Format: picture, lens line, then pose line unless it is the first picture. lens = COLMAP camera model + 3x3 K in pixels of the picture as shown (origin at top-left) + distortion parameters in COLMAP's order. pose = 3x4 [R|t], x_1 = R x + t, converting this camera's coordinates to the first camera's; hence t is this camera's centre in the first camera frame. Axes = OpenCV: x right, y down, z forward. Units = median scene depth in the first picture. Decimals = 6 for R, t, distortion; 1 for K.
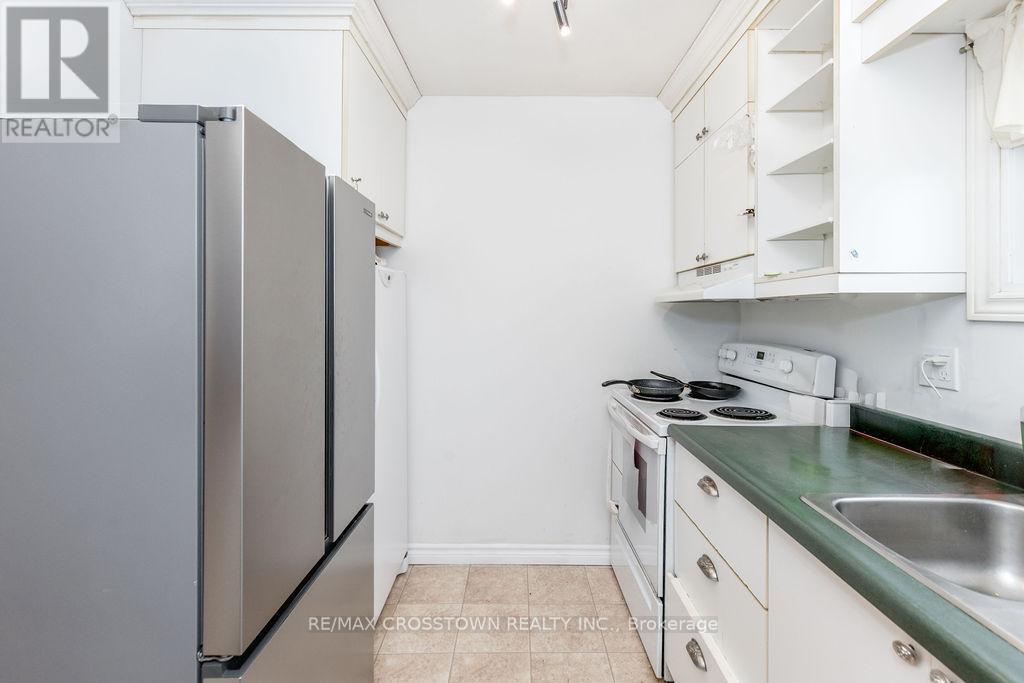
lens RADIAL K [[462.5, 0, 513.9], [0, 462.5, 309.8], [0, 0, 1]] dist [0.005653, -0.000015]
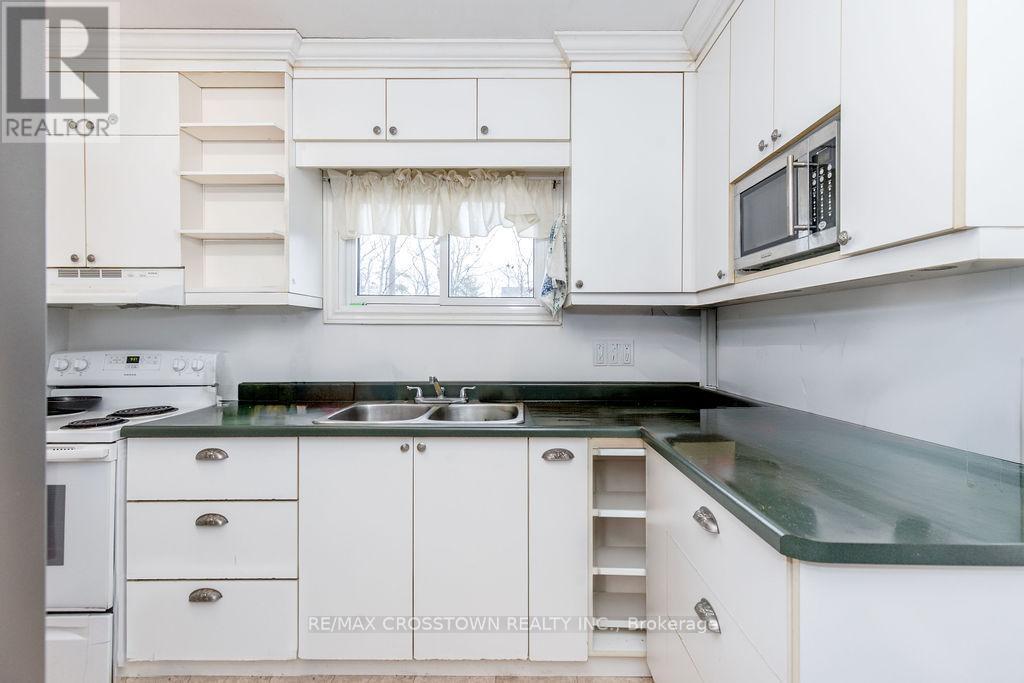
lens RADIAL K [[460.8, 0, 512.0], [0, 460.8, 341.5], [0, 0, 1]] dist [0.001251, 0.000062]
pose [[0.018105, -0.019311, 0.999650, -0.528201], [-0.003447, 0.999806, 0.019377, 0.035025], [-0.999830, -0.003797, 0.018035, 0.120861]]
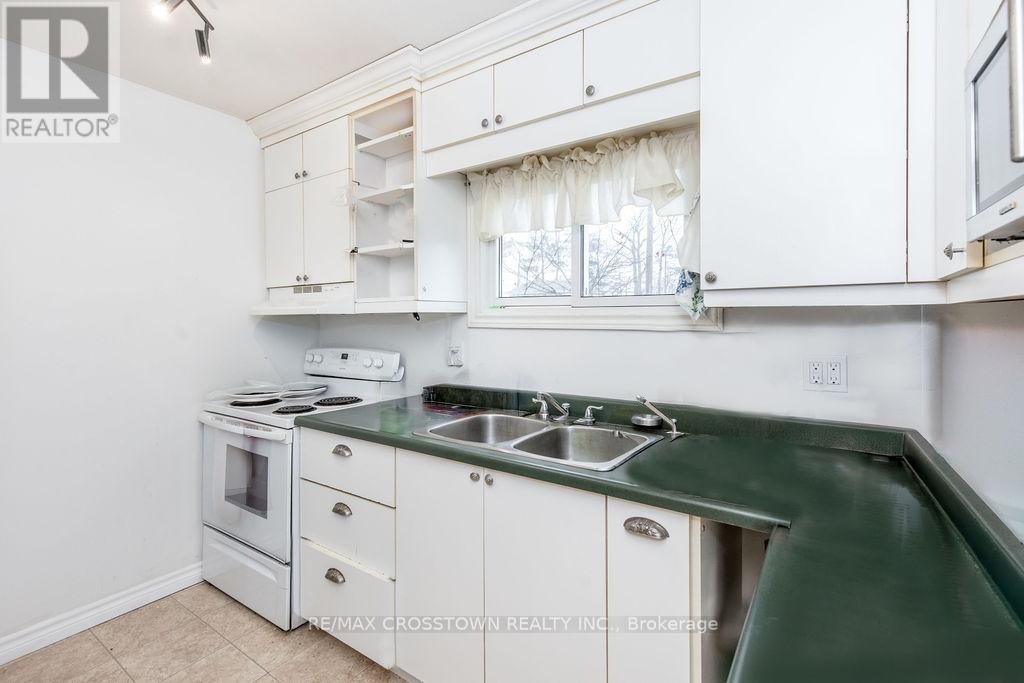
lens RADIAL K [[463.9, 0, 510.6], [0, 463.9, 324.4], [0, 0, 1]] dist [0.006598, 0.000177]
pose [[0.570839, -0.015912, 0.820908, -0.283386], [0.005543, 0.999864, 0.015526, -0.009510], [-0.821043, -0.004312, 0.570850, -0.132615]]
